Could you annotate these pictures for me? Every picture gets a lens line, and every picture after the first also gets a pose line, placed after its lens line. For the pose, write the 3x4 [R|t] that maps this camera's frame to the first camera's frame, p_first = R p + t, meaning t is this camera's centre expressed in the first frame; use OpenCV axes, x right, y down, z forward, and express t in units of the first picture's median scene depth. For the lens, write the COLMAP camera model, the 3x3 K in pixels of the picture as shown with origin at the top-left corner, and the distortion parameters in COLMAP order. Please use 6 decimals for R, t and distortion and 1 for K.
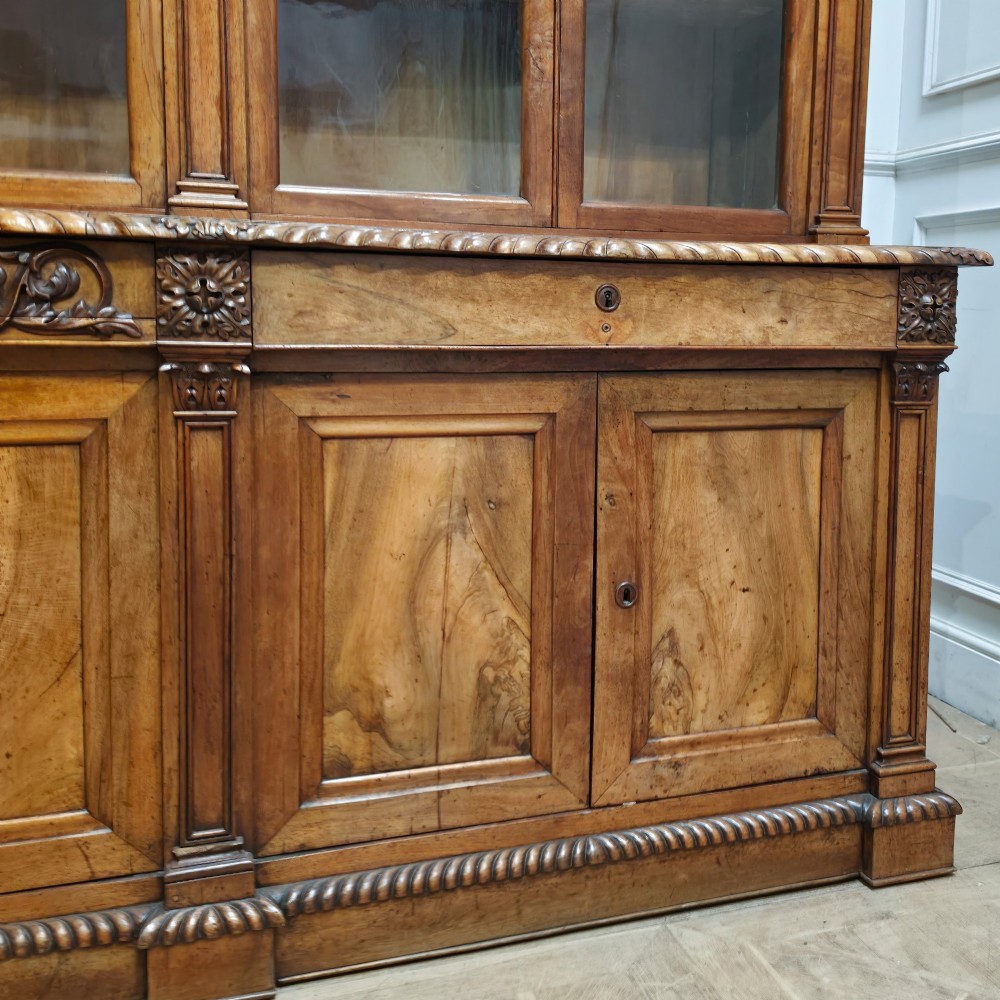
lens RADIAL K [[1132.8, 0, 612.0], [0, 1132.8, 417.2], [0, 0, 1]] dist [0.110236, -0.183056]
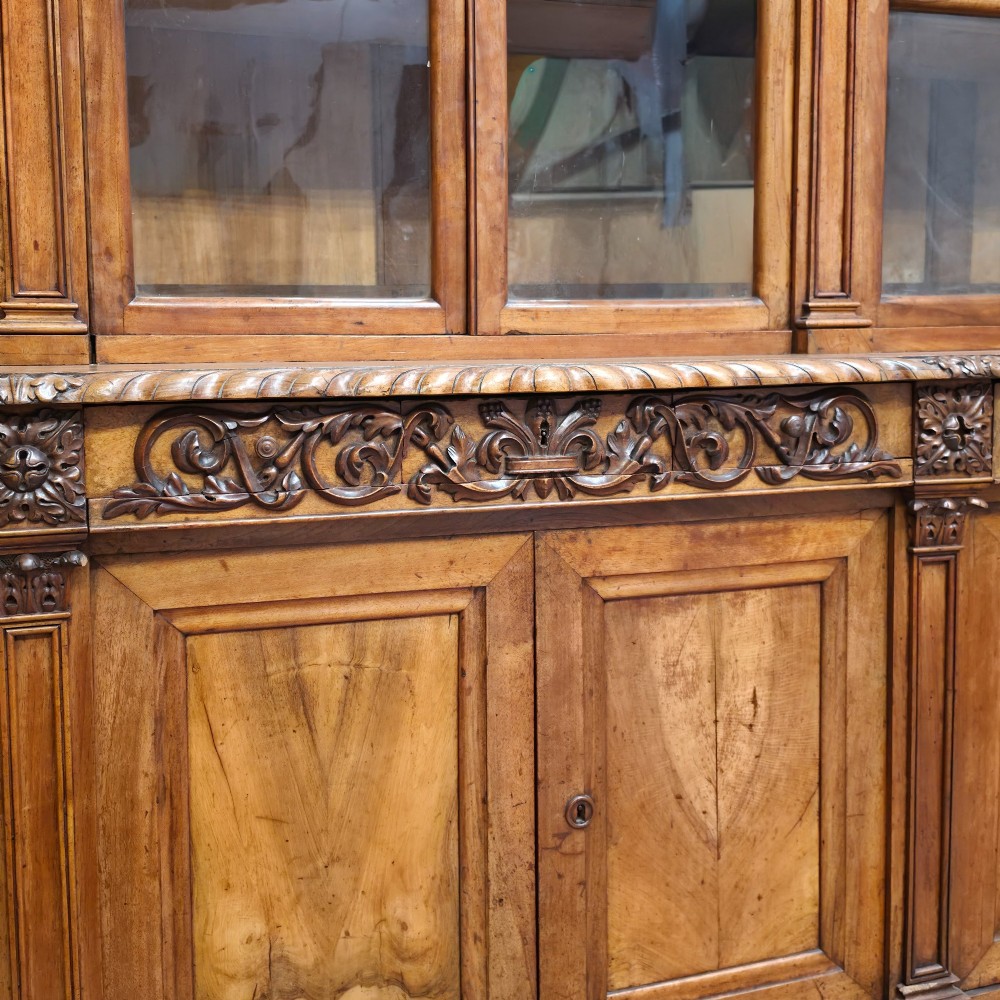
lens RADIAL K [[1169.4, 0, 490.4], [0, 1169.4, 425.2], [0, 0, 1]] dist [0.109012, -0.184740]
pose [[0.998121, -0.025363, -0.055771, -0.664864], [0.025013, 0.999663, -0.006973, -0.109485], [0.055929, 0.005565, 0.998419, -0.040085]]
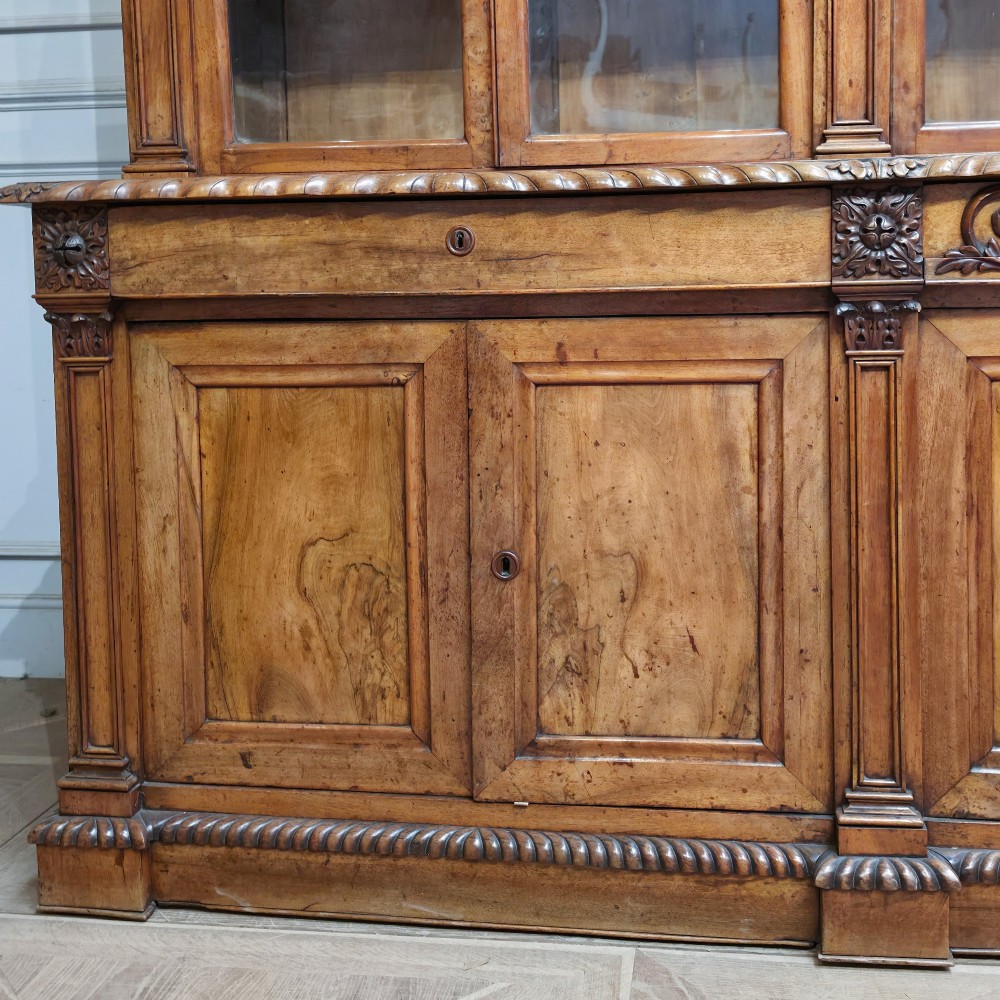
lens RADIAL K [[1221.9, 0, 559.6], [0, 1221.9, 367.1], [0, 0, 1]] dist [0.133680, -0.226158]
pose [[0.887500, -0.011708, -0.460659, -0.770576], [-0.002509, 0.999540, -0.030239, 0.049309], [0.460801, 0.027993, 0.887062, -0.326435]]
